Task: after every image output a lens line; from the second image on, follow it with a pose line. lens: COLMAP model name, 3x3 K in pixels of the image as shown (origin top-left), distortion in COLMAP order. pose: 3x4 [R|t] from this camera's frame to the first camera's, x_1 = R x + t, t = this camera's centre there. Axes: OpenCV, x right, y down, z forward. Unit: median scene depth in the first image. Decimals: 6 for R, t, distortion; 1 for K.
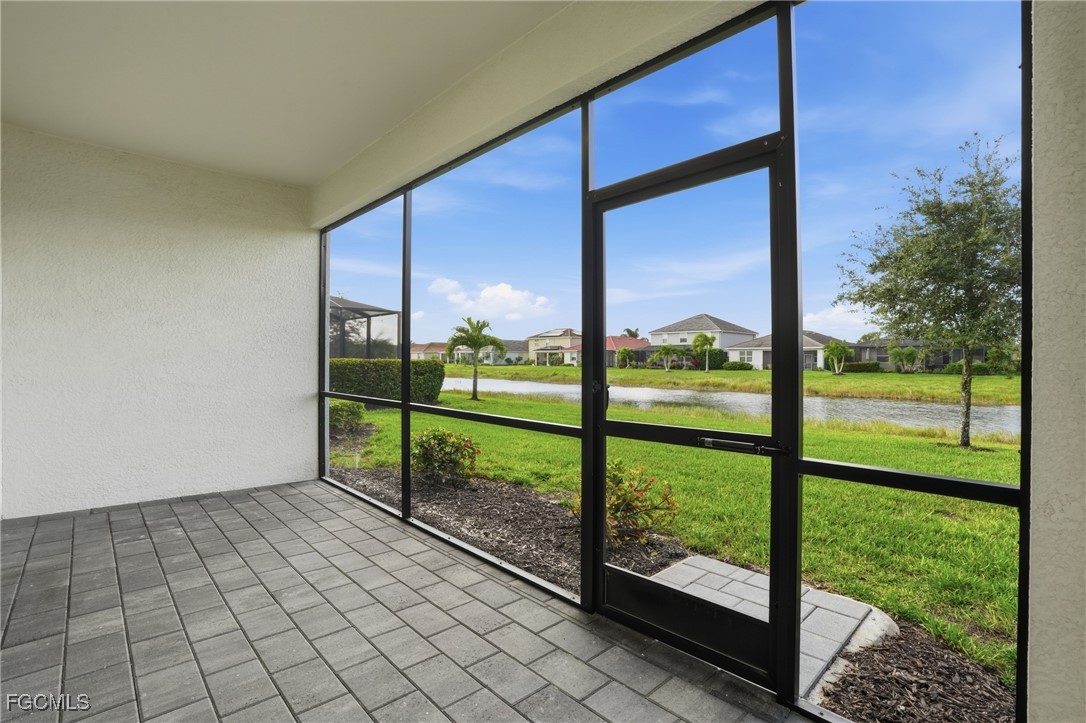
lens RADIAL K [[502.4, 0, 539.9], [0, 502.4, 360.0], [0, 0, 1]] dist [-0.036746, 0.001074]
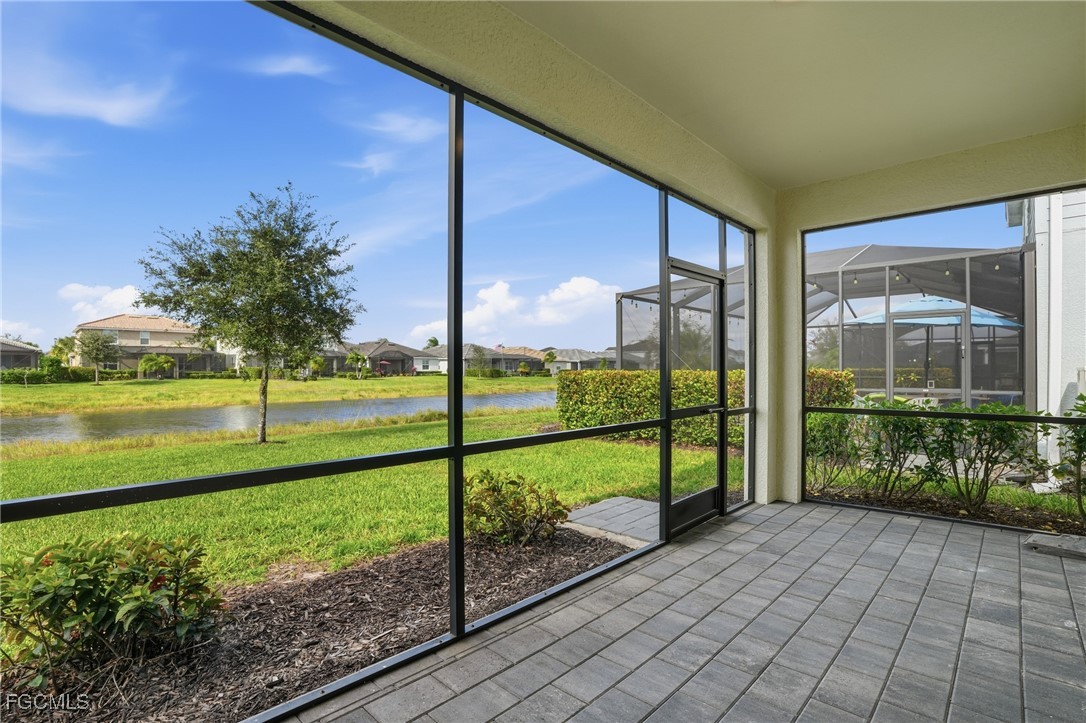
lens RADIAL K [[518.3, 0, 525.4], [0, 518.3, 368.2], [0, 0, 1]] dist [-0.042497, 0.000526]
pose [[-0.051591, 0.004151, 0.998660, -1.270980], [-0.006450, 0.999969, -0.004489, -0.005076], [-0.998647, -0.006672, -0.051563, 1.353371]]
